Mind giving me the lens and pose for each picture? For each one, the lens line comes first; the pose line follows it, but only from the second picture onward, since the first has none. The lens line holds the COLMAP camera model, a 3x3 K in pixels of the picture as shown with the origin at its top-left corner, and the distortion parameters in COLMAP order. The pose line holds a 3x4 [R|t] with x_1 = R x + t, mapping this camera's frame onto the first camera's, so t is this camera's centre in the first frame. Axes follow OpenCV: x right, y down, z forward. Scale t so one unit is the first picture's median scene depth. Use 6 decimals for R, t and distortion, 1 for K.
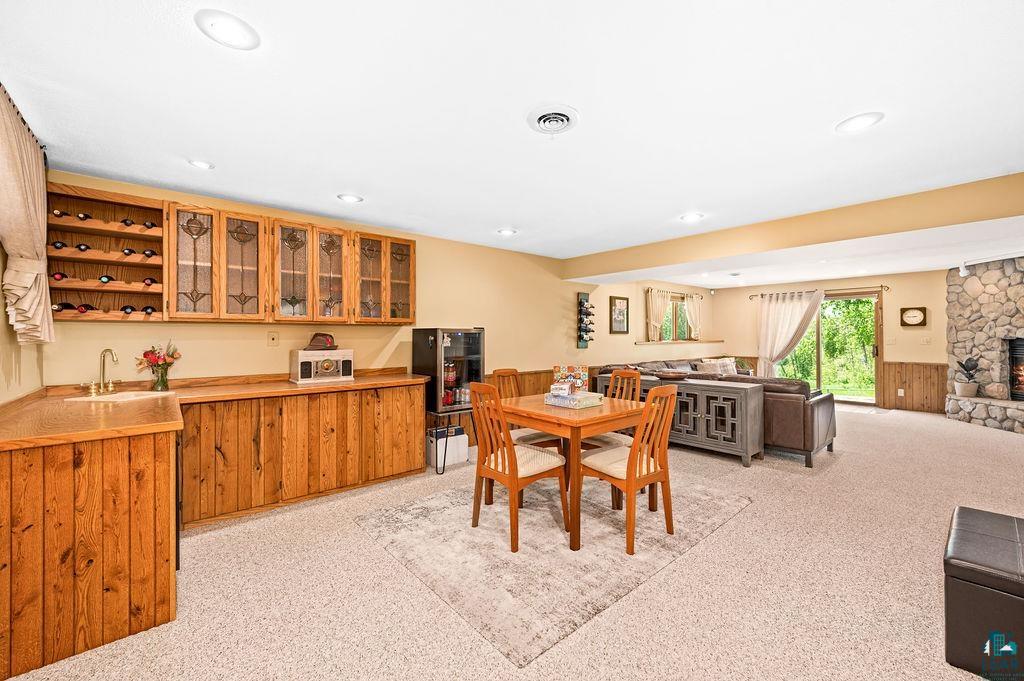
lens RADIAL K [[402.8, 0, 511.3], [0, 402.8, 336.9], [0, 0, 1]] dist [-0.002073, 0.000129]
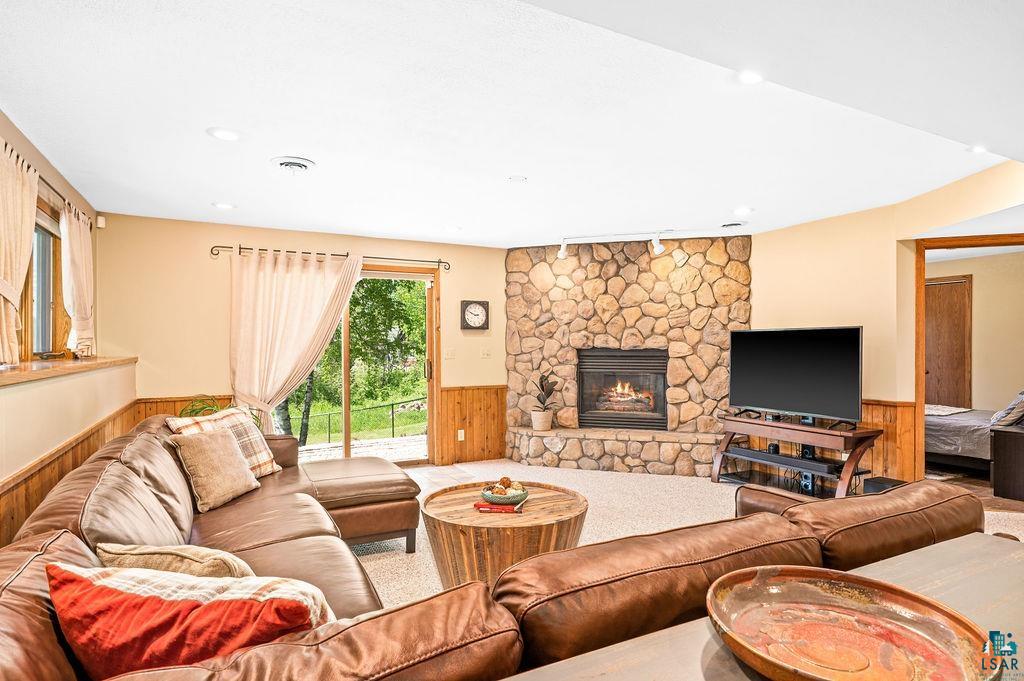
lens RADIAL K [[566.4, 0, 510.3], [0, 566.4, 344.4], [0, 0, 1]] dist [-0.001739, 0.000018]
pose [[0.219695, 0.005827, 0.975551, 0.143397], [0.003531, 0.999971, -0.006768, 0.003568], [-0.975562, 0.004931, 0.219668, 0.837714]]
